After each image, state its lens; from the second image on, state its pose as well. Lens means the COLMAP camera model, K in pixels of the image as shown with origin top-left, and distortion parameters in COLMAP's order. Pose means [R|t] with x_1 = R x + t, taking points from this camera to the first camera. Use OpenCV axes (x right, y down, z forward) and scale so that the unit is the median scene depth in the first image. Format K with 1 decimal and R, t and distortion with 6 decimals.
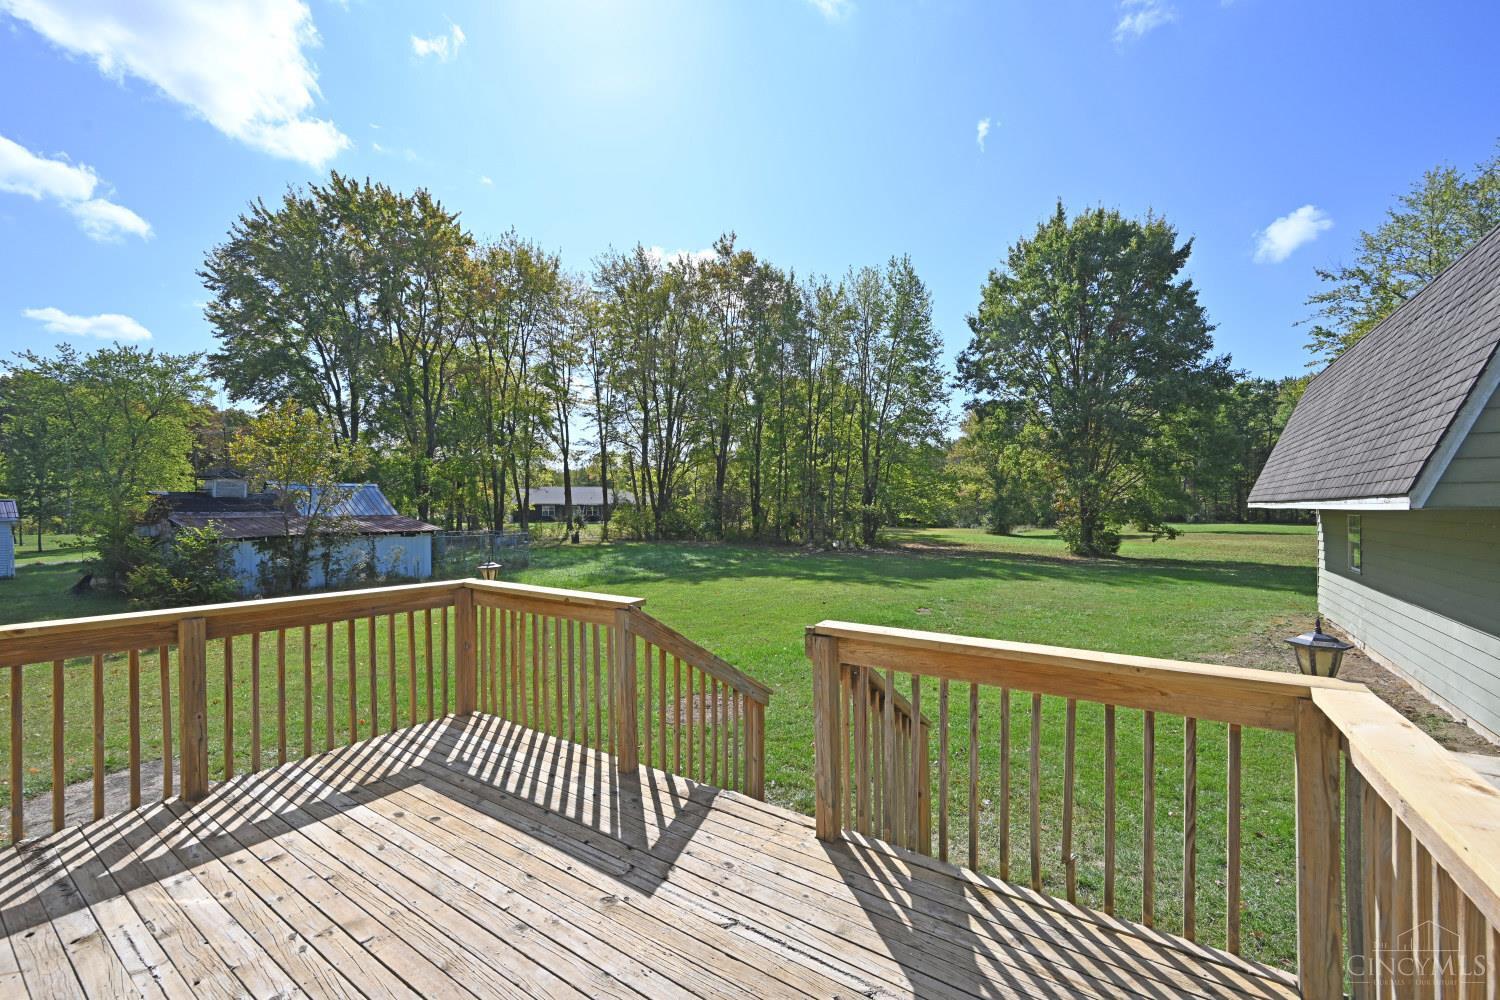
lens RADIAL K [[590.5, 0, 760.5], [0, 590.5, 502.0], [0, 0, 1]] dist [-0.002443, -0.000441]
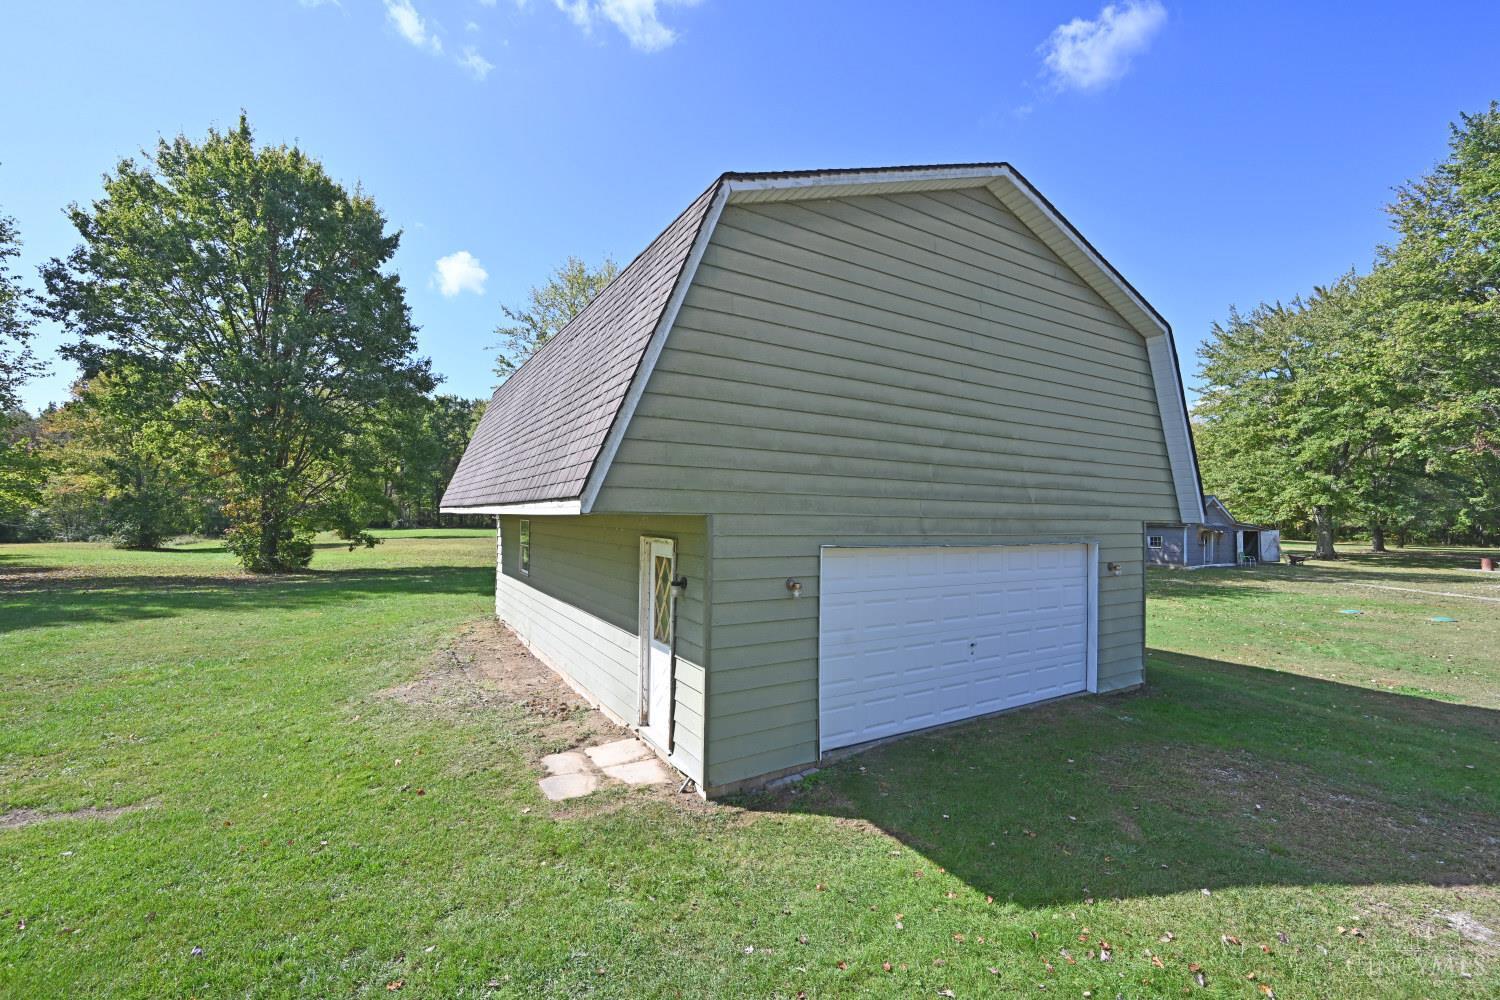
lens RADIAL K [[626.9, 0, 753.6], [0, 626.9, 498.2], [0, 0, 1]] dist [0.002152, 0.000310]
pose [[0.411942, 0.028354, 0.910769, 0.044659], [-0.015974, 0.999587, -0.023894, 0.000931], [-0.911070, -0.004706, 0.412224, 0.048085]]
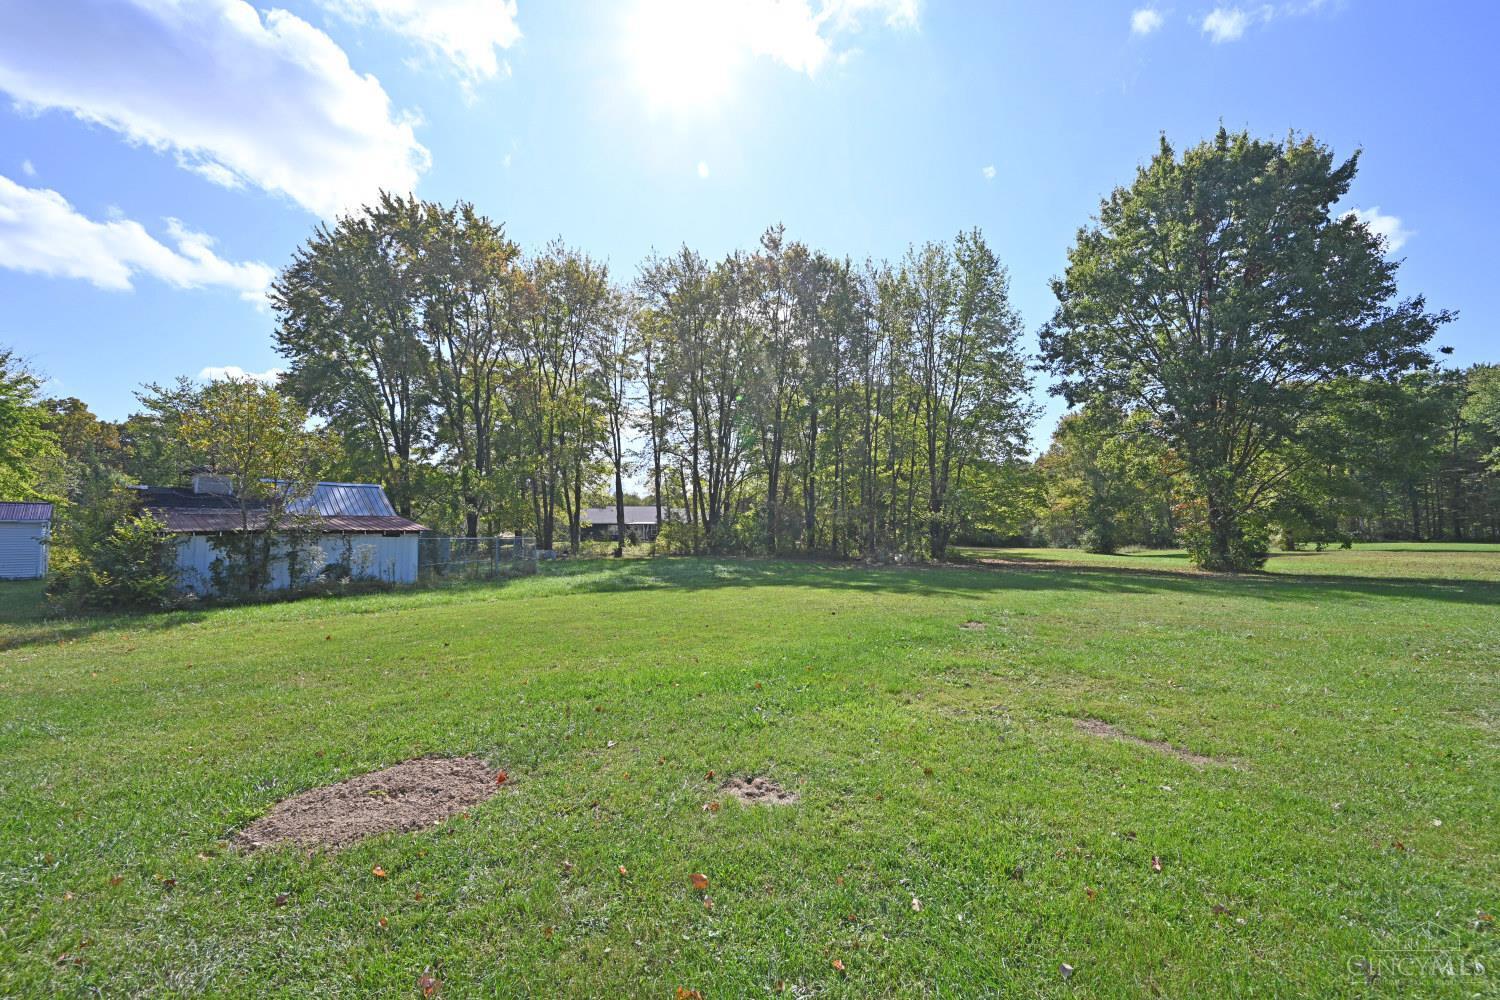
lens RADIAL K [[590.5, 0, 749.3], [0, 590.5, 500.9], [0, 0, 1]] dist [-0.002443, -0.000441]
pose [[0.987947, -0.011280, -0.154379, 0.054071], [0.004276, 0.998949, -0.045626, 0.030069], [0.154731, 0.044416, 0.986958, 0.121424]]
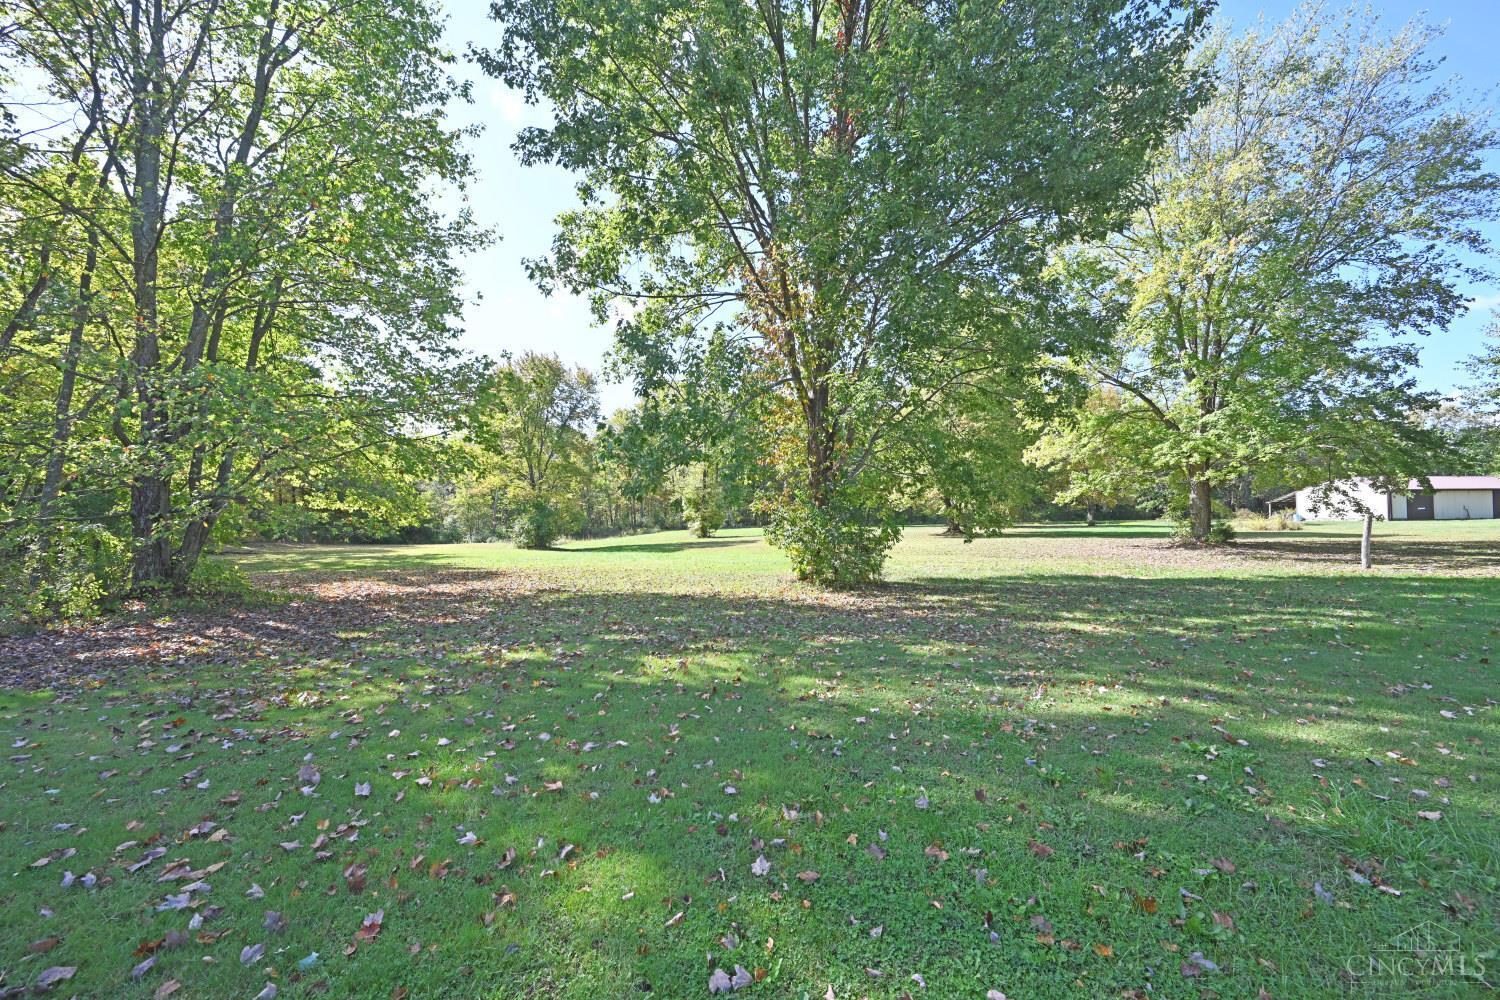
lens RADIAL K [[590.5, 0, 747.3], [0, 590.5, 501.4], [0, 0, 1]] dist [-0.002443, -0.000441]
pose [[0.717538, 0.015075, 0.696356, 0.223476], [0.005479, 0.999613, -0.027286, 0.043147], [-0.696497, 0.023394, 0.717178, 0.725772]]
